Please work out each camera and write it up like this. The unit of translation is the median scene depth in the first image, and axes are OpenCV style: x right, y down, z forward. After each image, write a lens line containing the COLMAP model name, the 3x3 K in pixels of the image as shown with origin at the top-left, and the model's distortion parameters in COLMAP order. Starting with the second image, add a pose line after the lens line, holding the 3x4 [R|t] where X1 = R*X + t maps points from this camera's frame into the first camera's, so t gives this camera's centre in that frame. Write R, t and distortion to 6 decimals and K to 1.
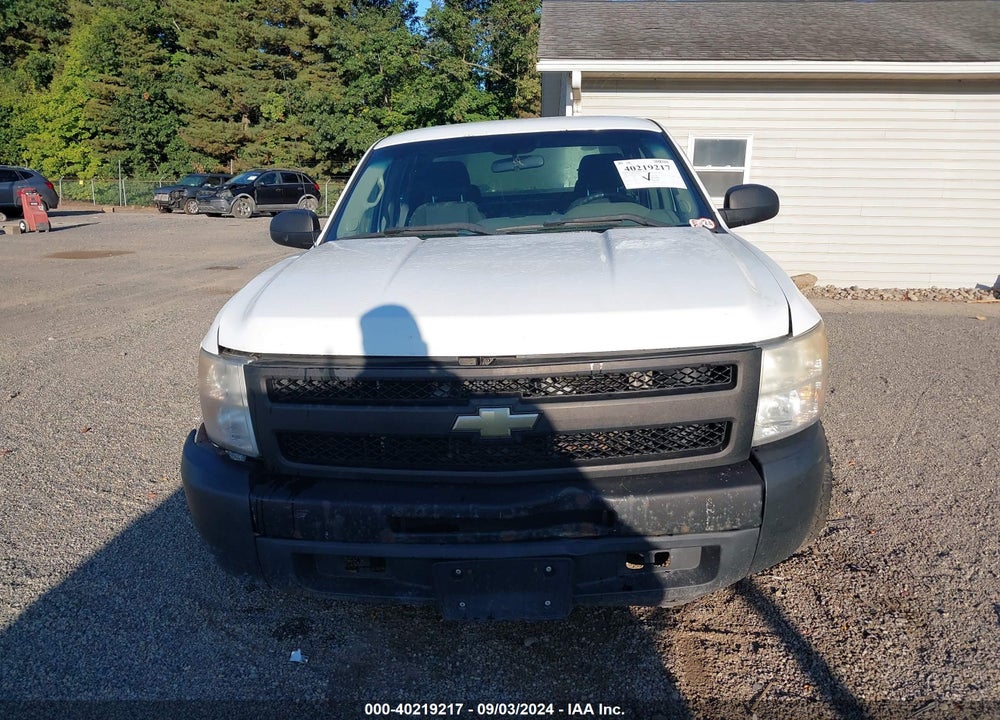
lens RADIAL K [[763.4, 0, 502.6], [0, 763.4, 398.4], [0, 0, 1]] dist [0.026284, -0.034171]
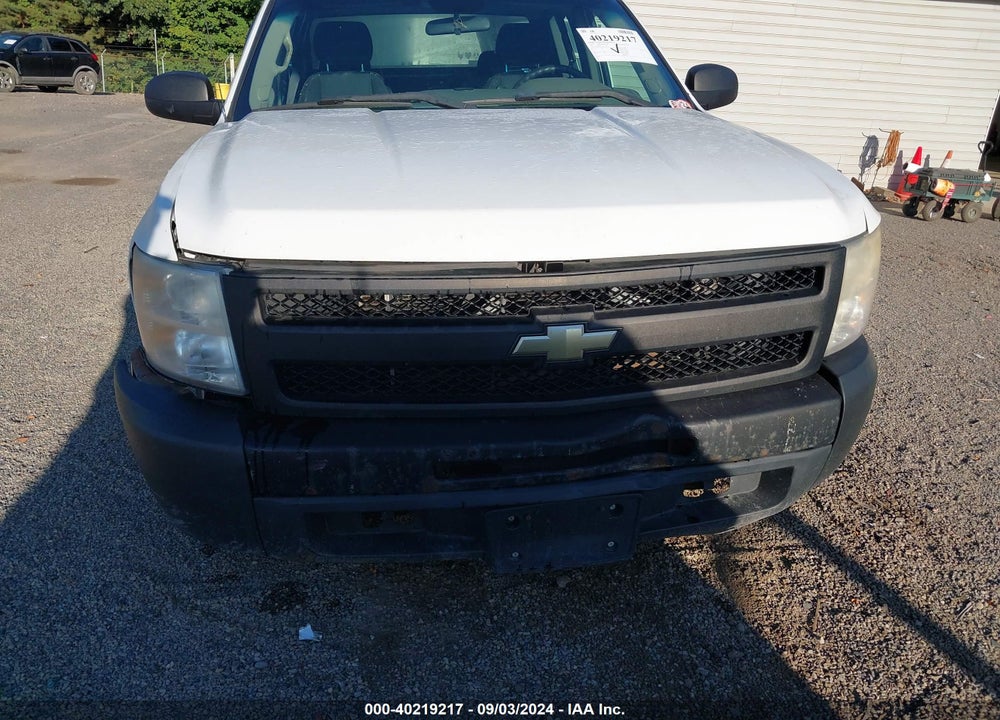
lens RADIAL K [[763.4, 0, 502.6], [0, 763.4, 398.4], [0, 0, 1]] dist [0.026284, -0.034171]
pose [[0.972622, -0.052230, 0.226448, -0.249744], [0.021881, 0.990670, 0.134517, -0.019282], [-0.231361, -0.125879, 0.964690, 0.200659]]
